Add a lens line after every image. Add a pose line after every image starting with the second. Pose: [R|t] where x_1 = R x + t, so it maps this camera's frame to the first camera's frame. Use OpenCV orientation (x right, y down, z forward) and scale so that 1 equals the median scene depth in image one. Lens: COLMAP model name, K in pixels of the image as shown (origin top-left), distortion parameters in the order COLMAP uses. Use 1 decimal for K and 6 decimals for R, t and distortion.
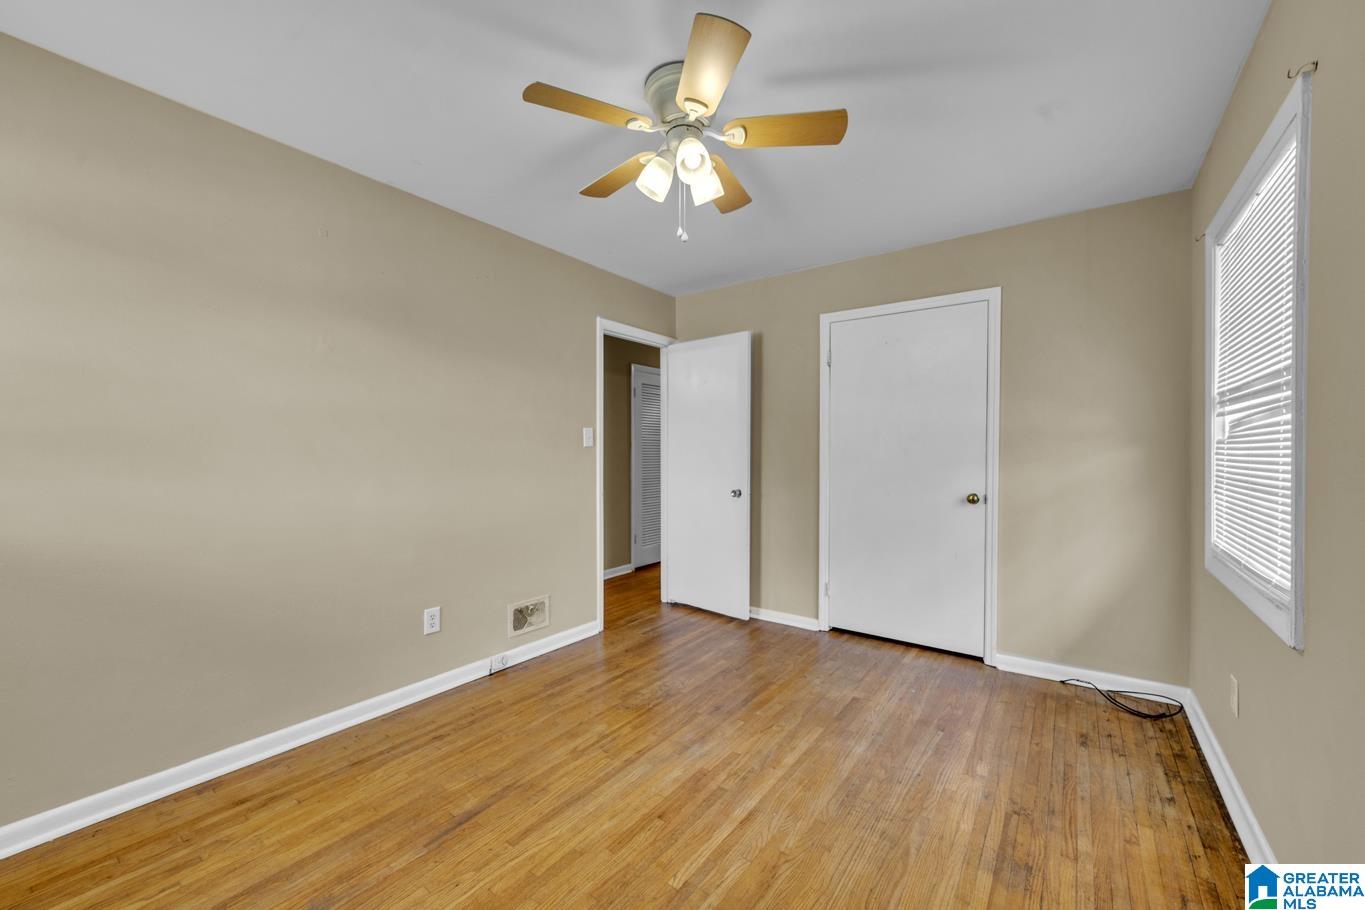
lens RADIAL K [[548.8, 0, 683.3], [0, 548.8, 459.1], [0, 0, 1]] dist [-0.000932, -0.000150]
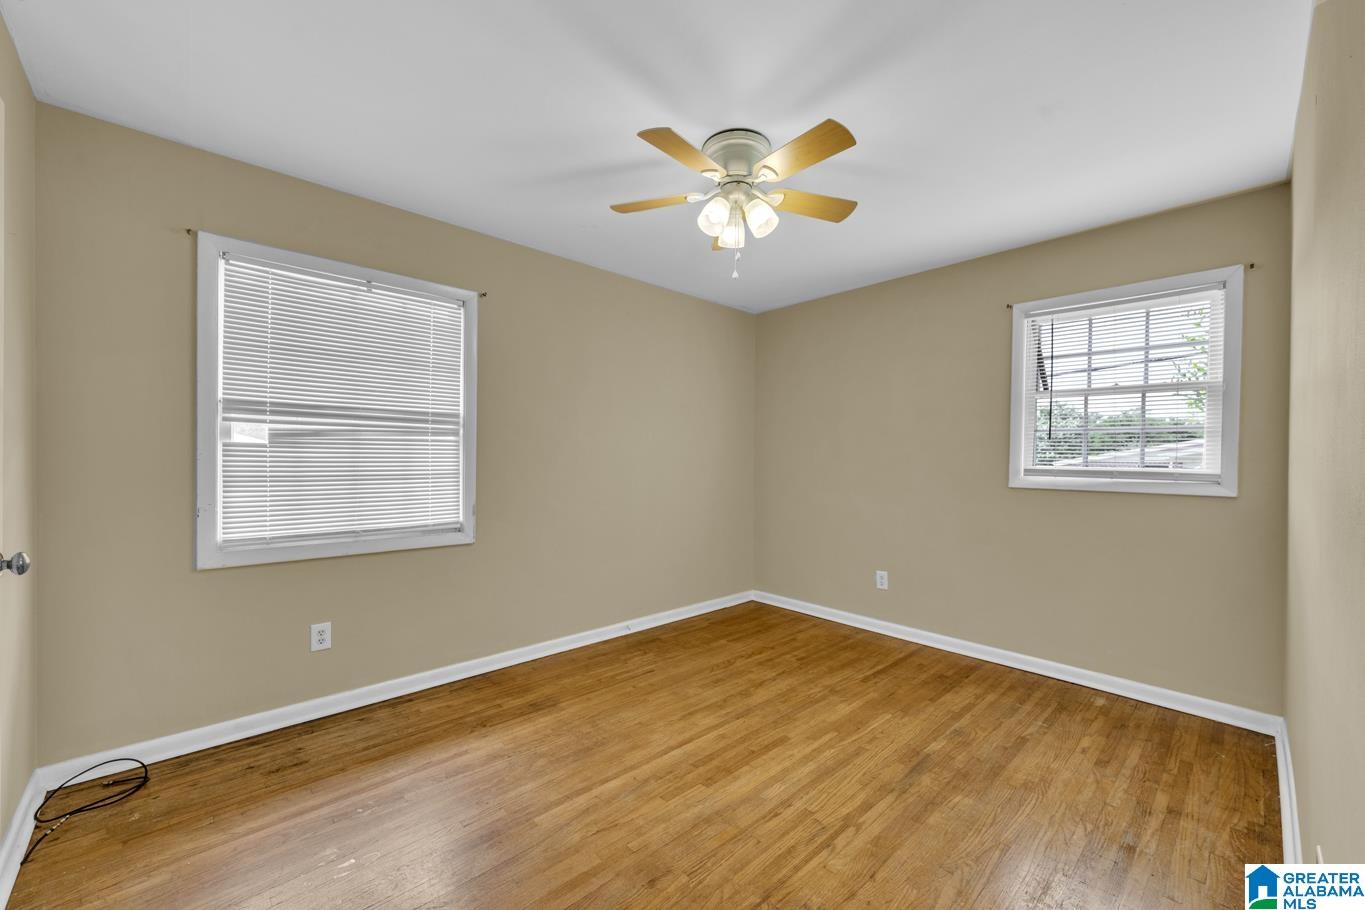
lens RADIAL K [[548.8, 0, 684.9], [0, 548.8, 450.2], [0, 0, 1]] dist [-0.000932, -0.000150]
pose [[-0.983713, -0.005716, 0.179658, -0.097627], [-0.006471, 0.999973, -0.003617, -0.022793], [-0.179632, -0.004721, -0.983722, 1.986666]]
